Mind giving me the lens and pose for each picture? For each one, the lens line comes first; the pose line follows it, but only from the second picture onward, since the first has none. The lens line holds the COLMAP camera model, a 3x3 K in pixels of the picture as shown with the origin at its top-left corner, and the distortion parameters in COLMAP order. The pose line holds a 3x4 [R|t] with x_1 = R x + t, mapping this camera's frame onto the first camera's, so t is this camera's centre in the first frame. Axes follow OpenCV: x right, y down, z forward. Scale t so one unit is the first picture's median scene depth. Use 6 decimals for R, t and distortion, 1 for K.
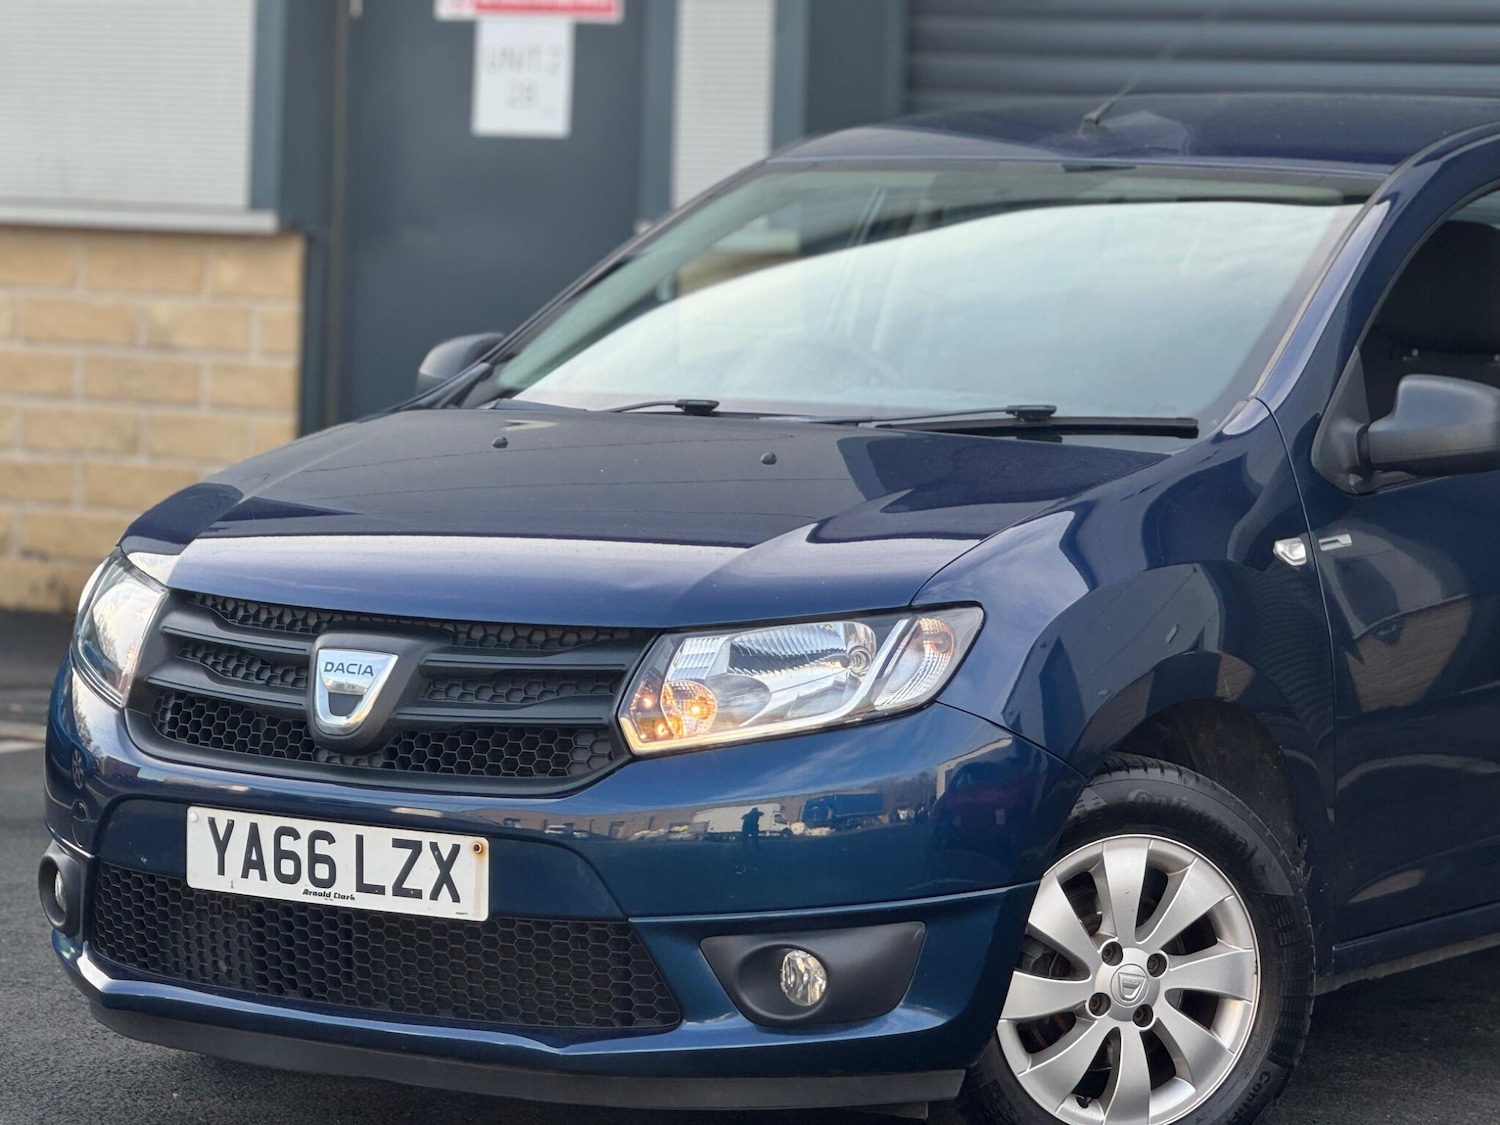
lens RADIAL K [[5638.0, 0, 712.1], [0, 5638.0, 476.7], [0, 0, 1]] dist [-0.335496, 0.000000]
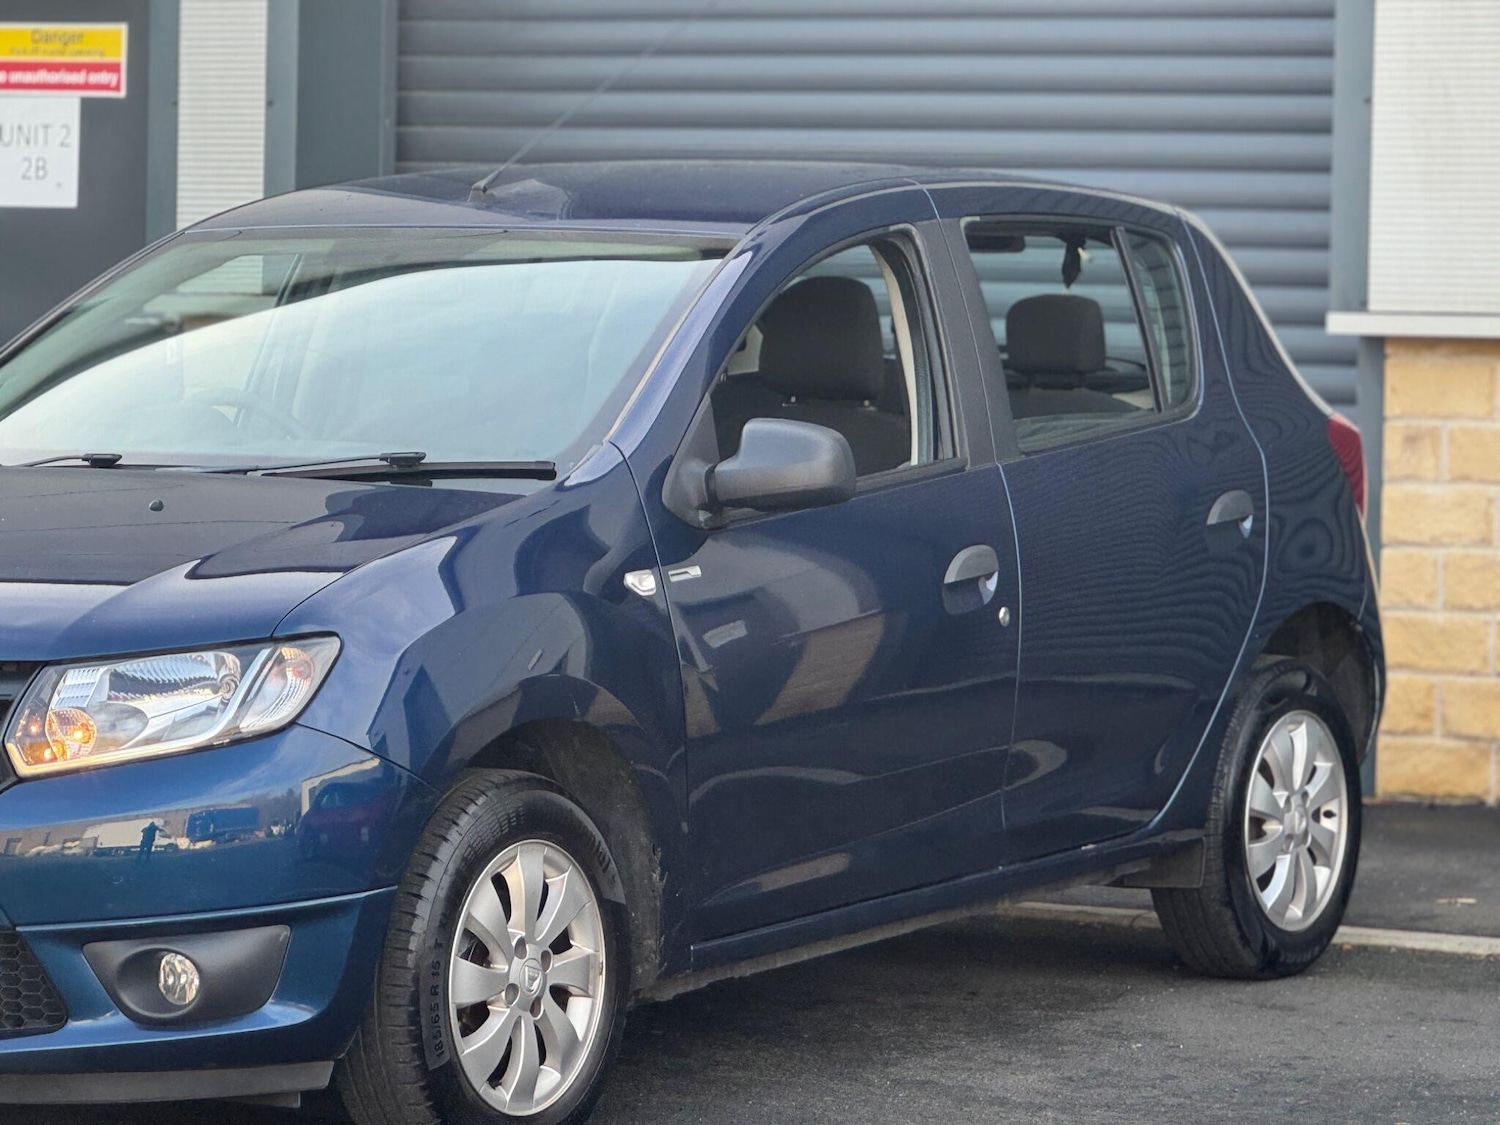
lens RADIAL K [[5623.0, 0, 741.5], [0, 5623.0, 557.4], [0, 0, 1]] dist [-0.220114, 0.000000]
pose [[0.997420, -0.017334, 0.069669, 0.049292], [0.017096, 0.999846, 0.004010, 0.004619], [-0.069728, -0.002809, 0.997562, -0.092331]]
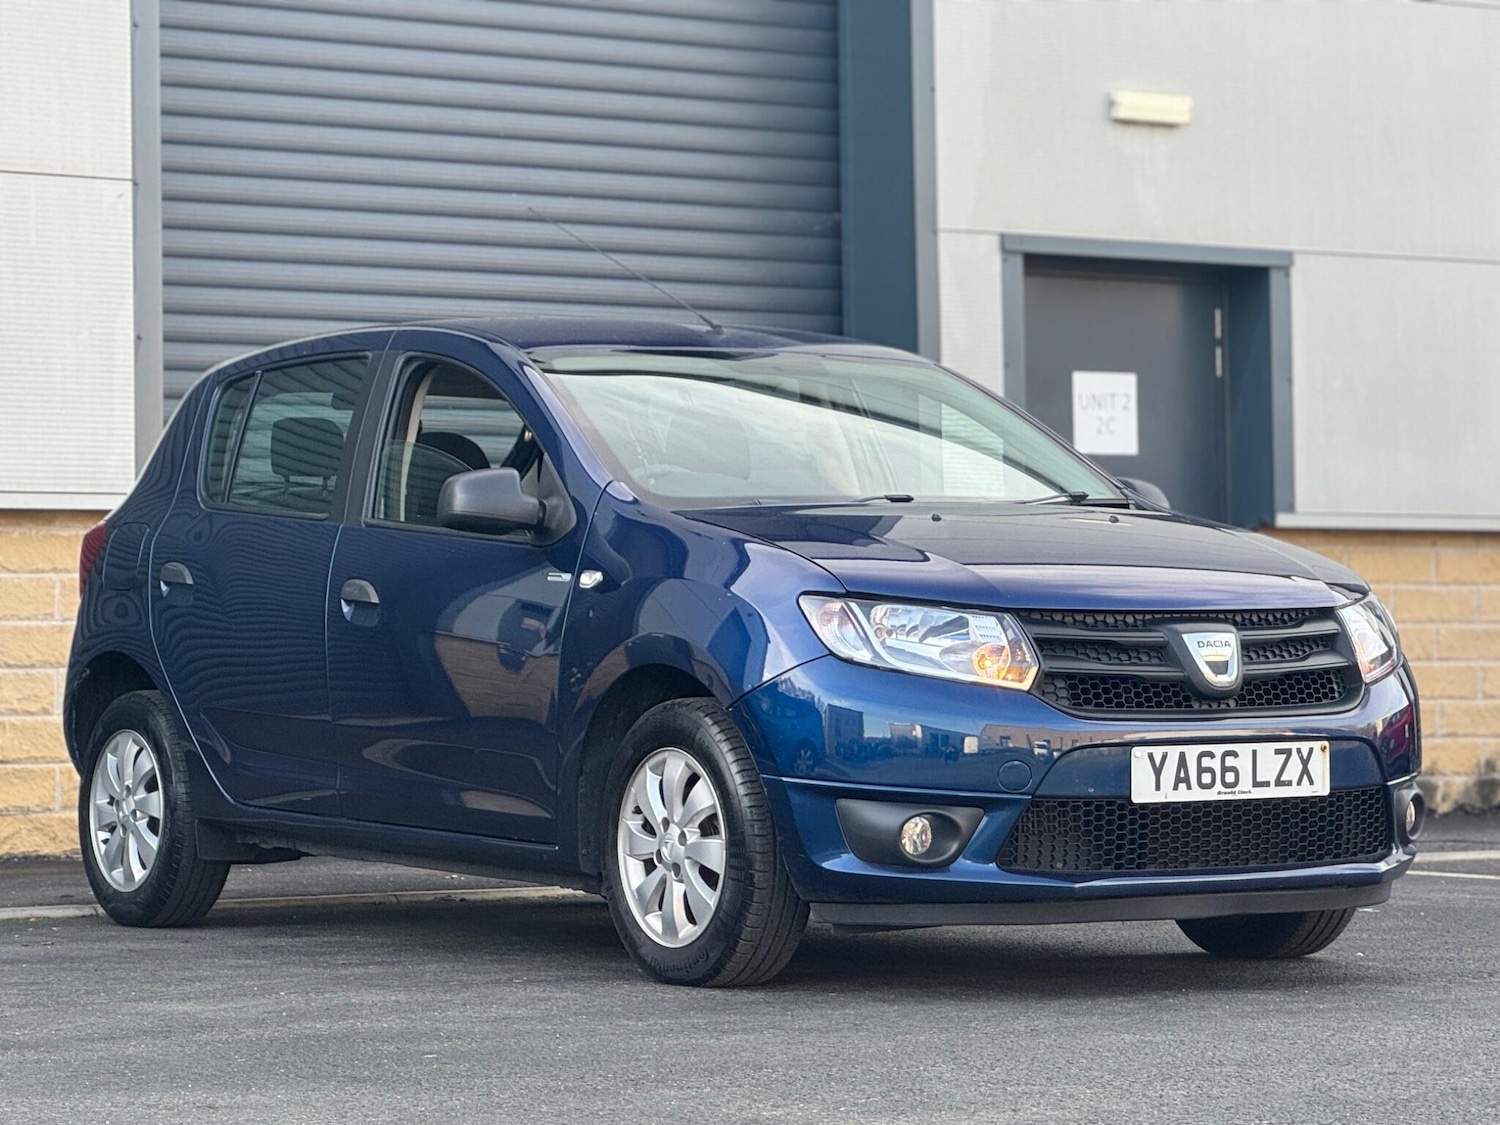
lens RADIAL K [[4371.2, 0, 744.6], [0, 4371.2, 557.0], [0, 0, 1]] dist [-0.008820, 0.000000]
pose [[0.364363, -0.006810, 0.931232, -1.204258], [0.070400, 0.997313, -0.020252, 0.025650], [-0.928592, 0.072938, 0.363864, 0.686590]]
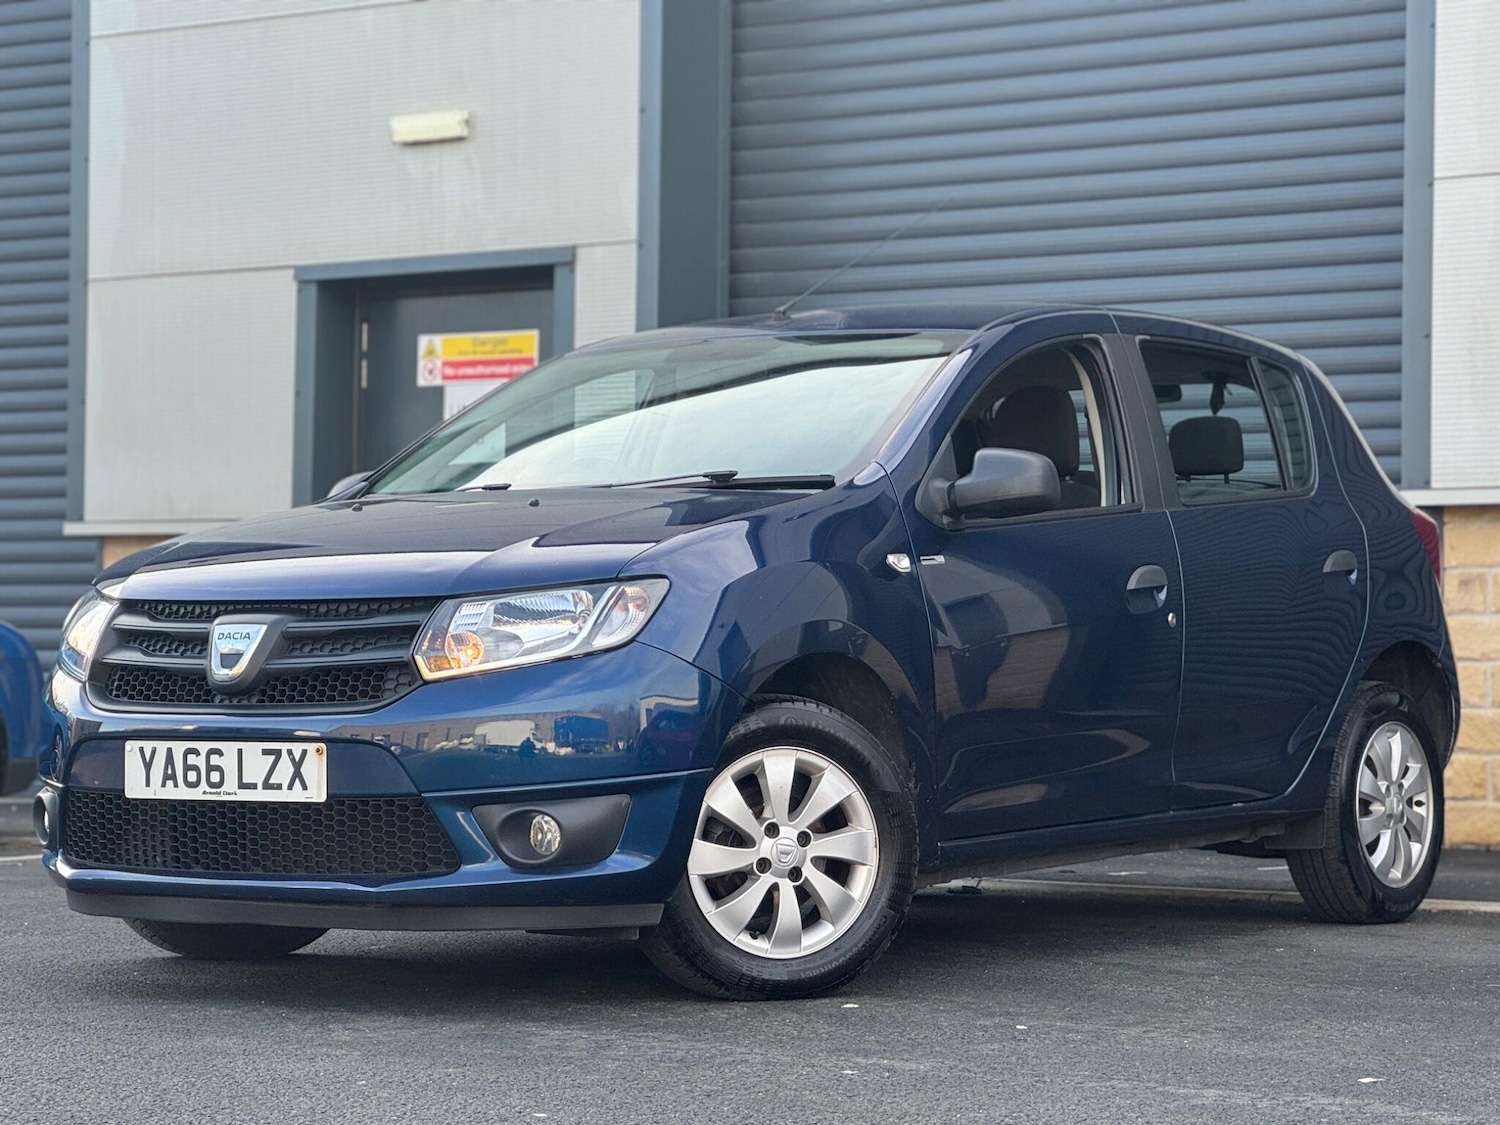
lens RADIAL K [[3715.3, 0, 710.6], [0, 3715.3, 497.3], [0, 0, 1]] dist [0.037844, 0.000000]
pose [[0.999808, -0.019613, -0.000397, 0.058393], [0.019478, 0.994925, -0.098712, 0.094903], [0.002331, 0.098685, 0.995116, 0.049934]]
